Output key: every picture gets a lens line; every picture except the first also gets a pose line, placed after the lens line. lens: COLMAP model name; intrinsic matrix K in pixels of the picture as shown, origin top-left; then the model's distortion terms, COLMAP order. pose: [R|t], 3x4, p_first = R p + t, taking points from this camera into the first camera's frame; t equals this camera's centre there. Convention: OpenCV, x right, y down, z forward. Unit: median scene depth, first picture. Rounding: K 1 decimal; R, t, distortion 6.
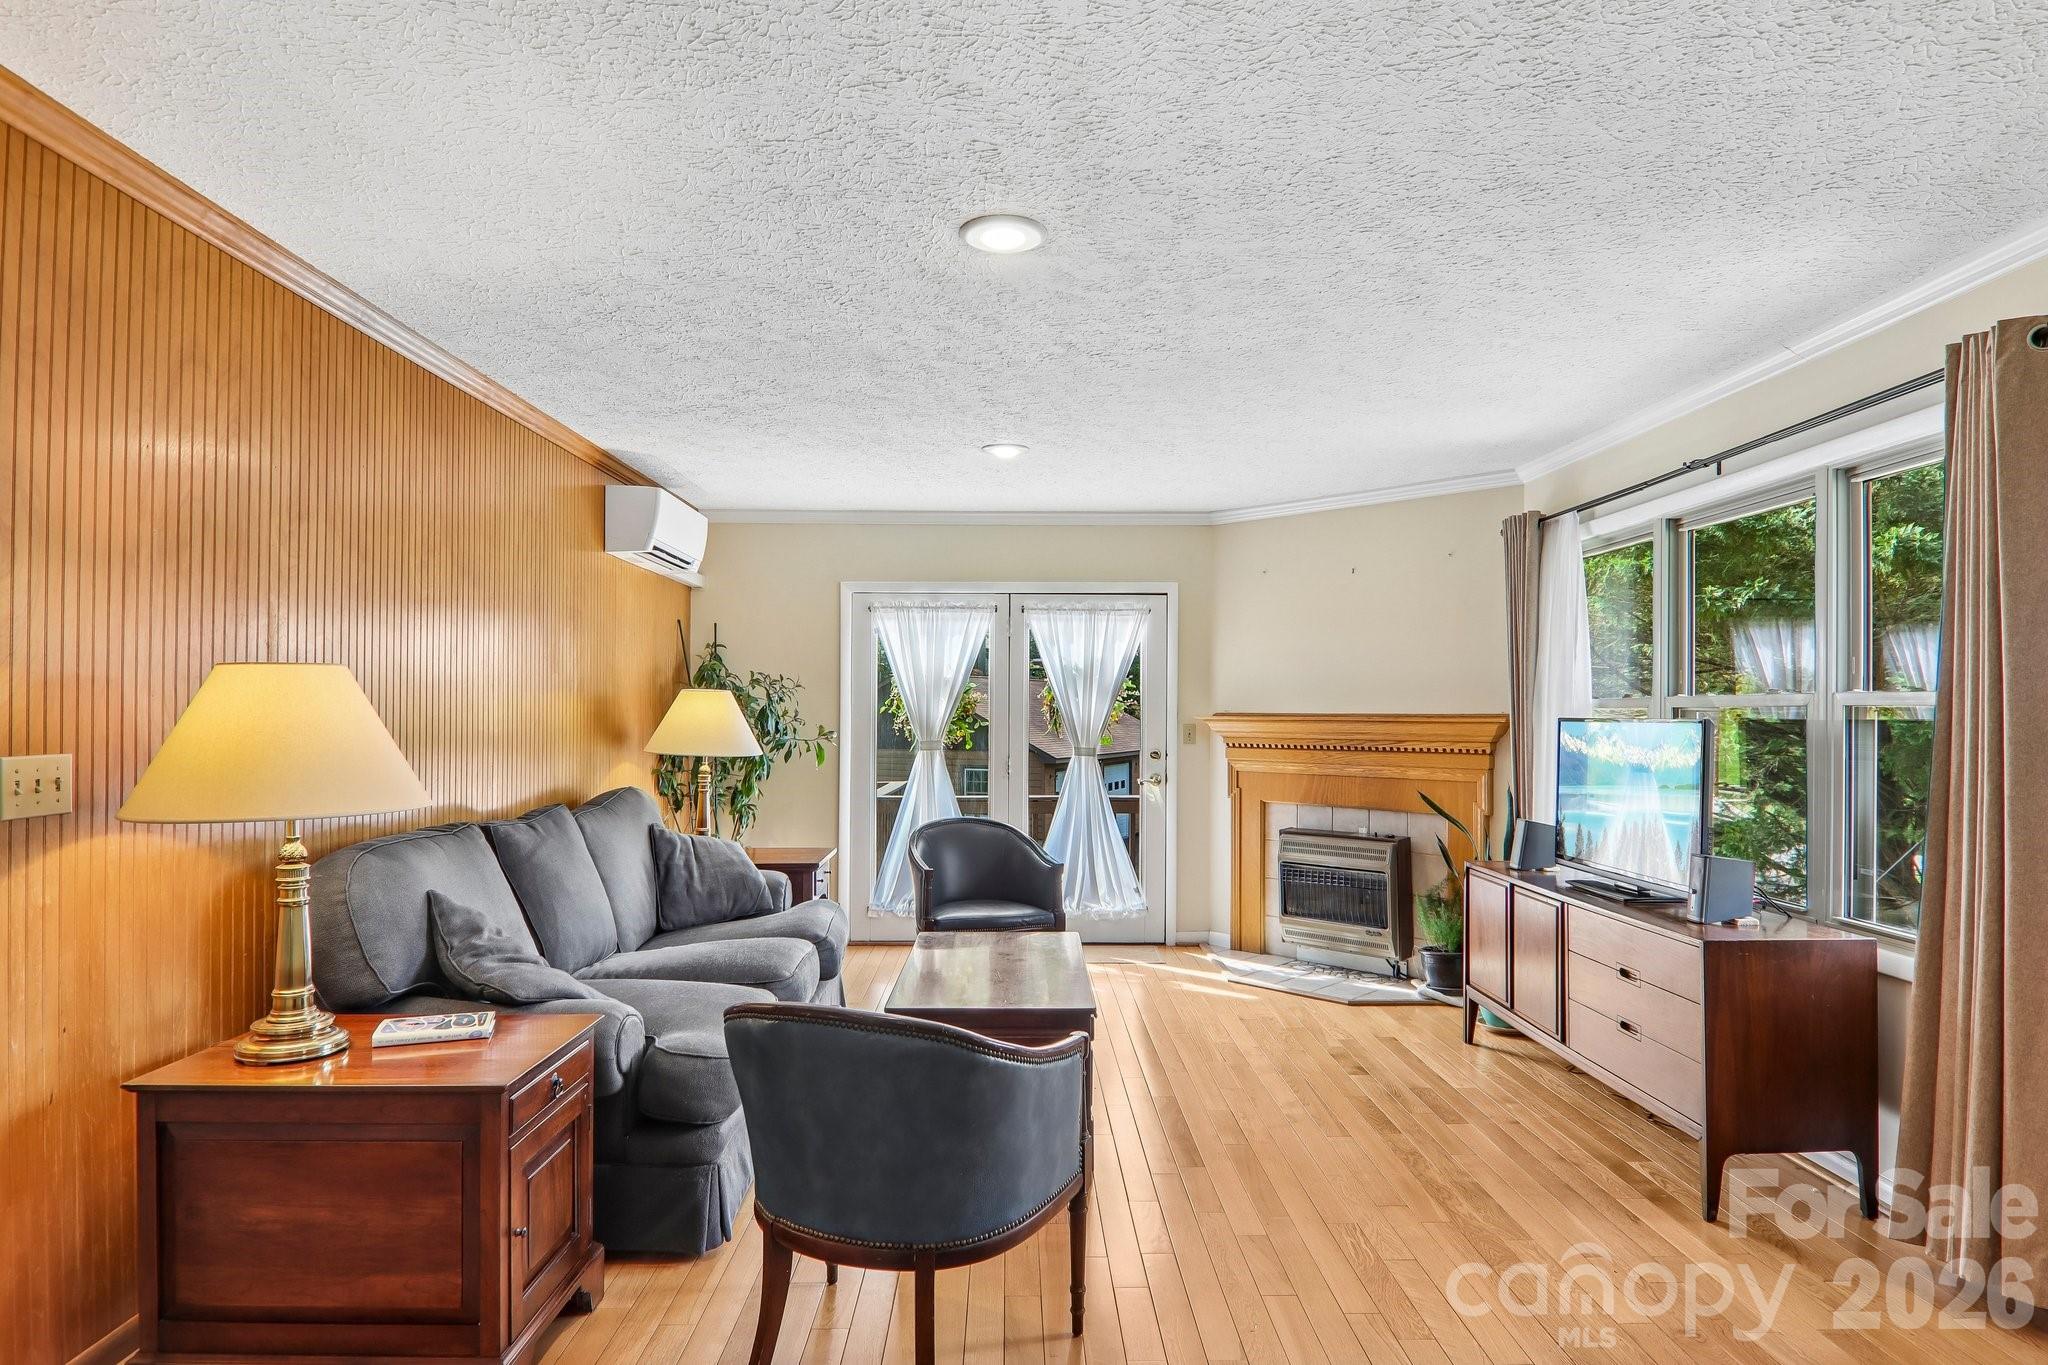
lens RADIAL K [[1150.0, 0, 1035.1], [0, 1150.0, 692.5], [0, 0, 1]] dist [0.003092, -0.018663]
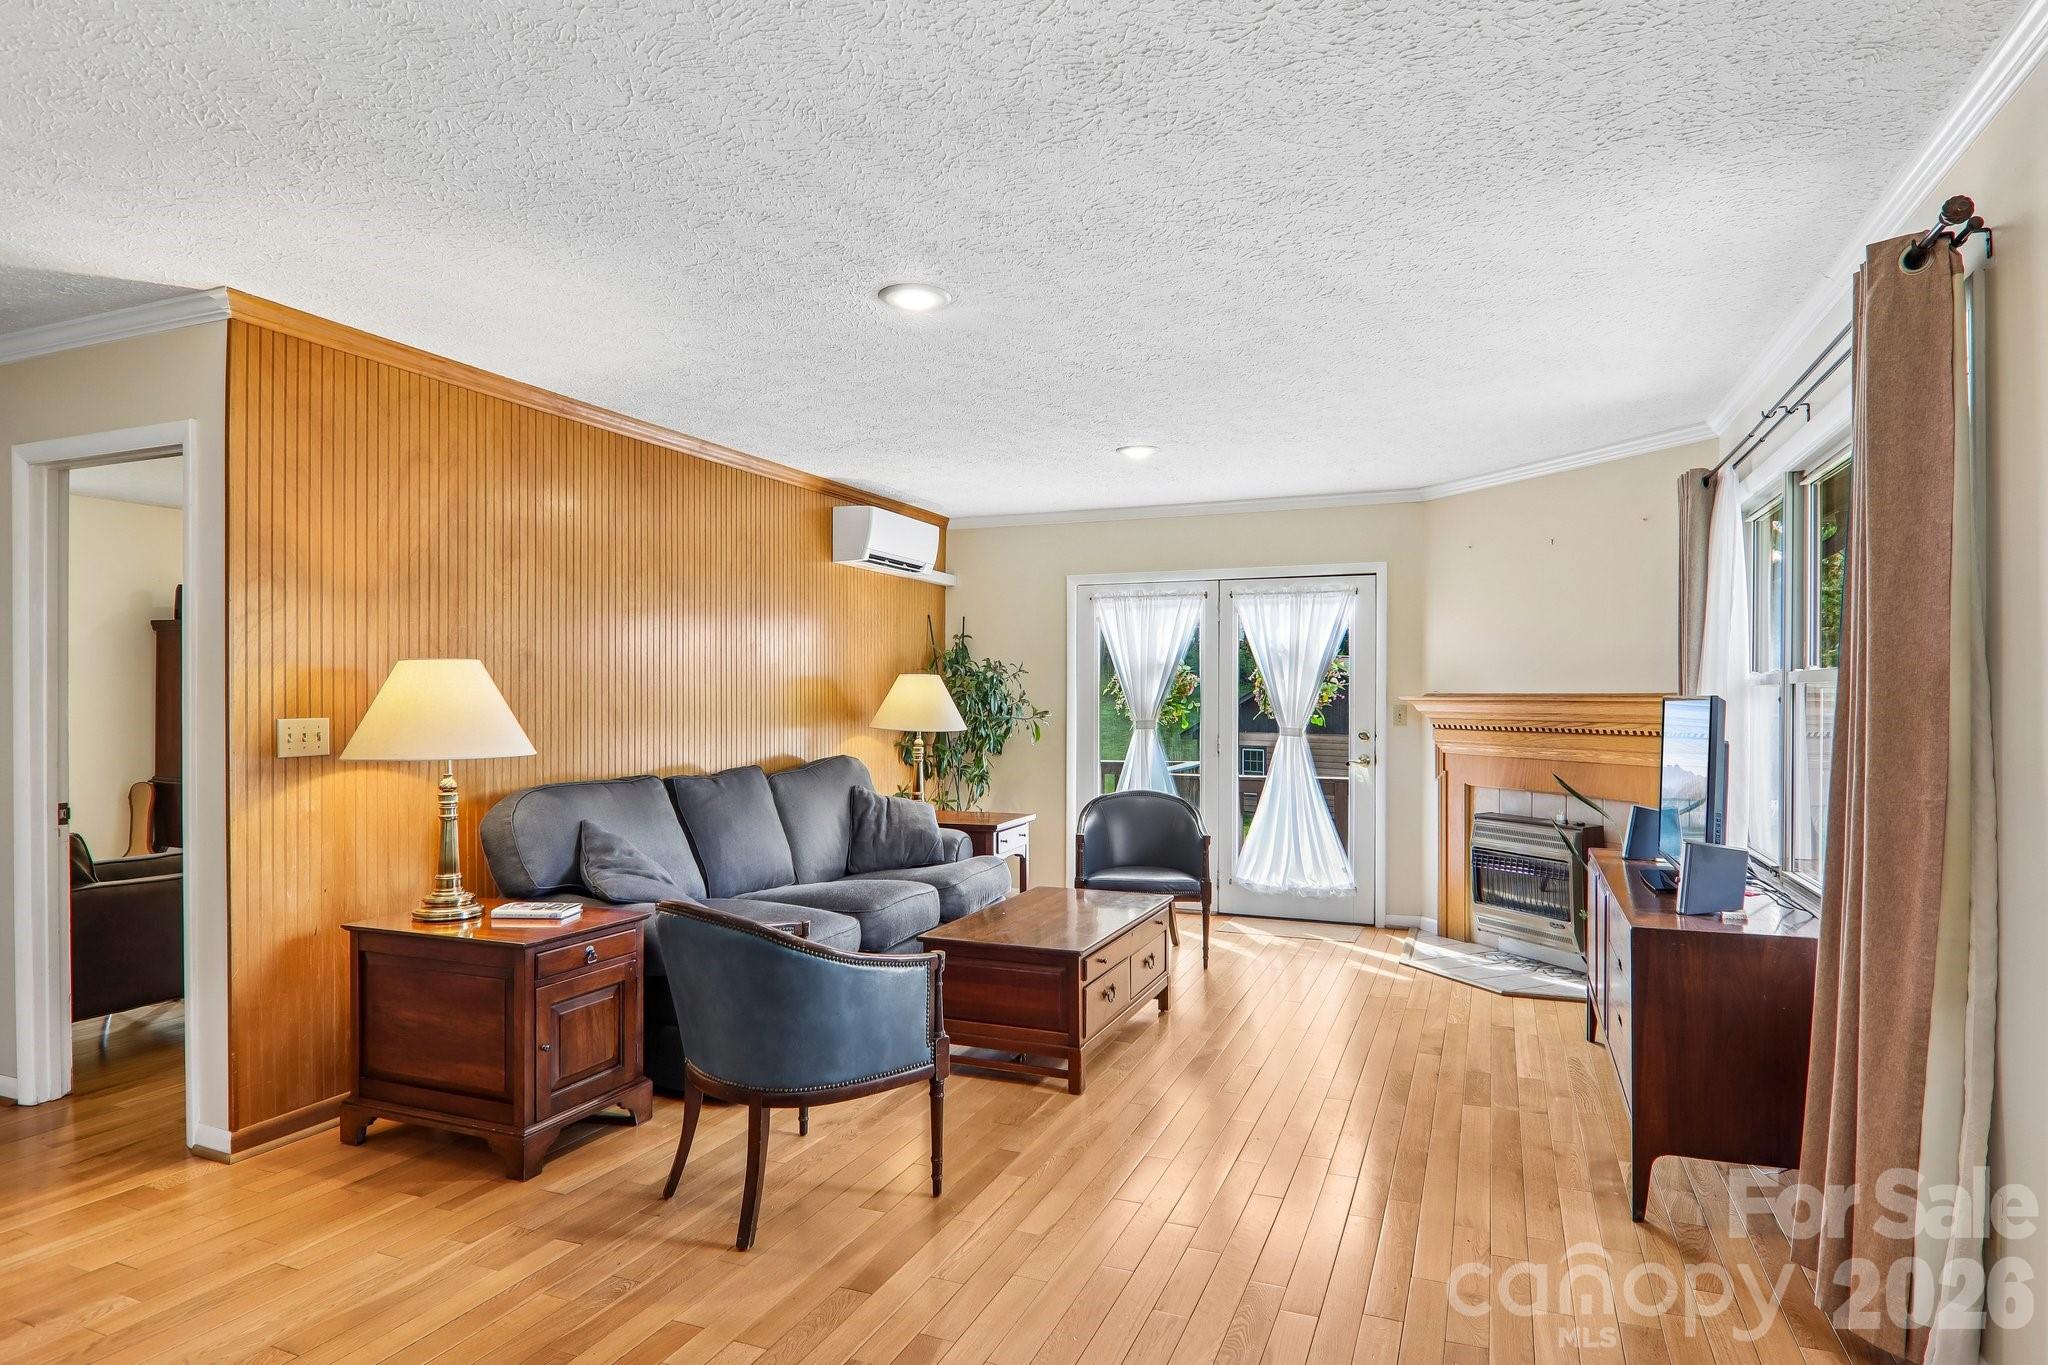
lens RADIAL K [[1150.0, 0, 1026.2], [0, 1150.0, 692.9], [0, 0, 1]] dist [0.003092, -0.018663]
pose [[0.920960, -0.003368, -0.389643, 0.397320], [0.008582, 0.999895, 0.011641, 0.004998], [0.389563, -0.014064, 0.920892, -0.057010]]
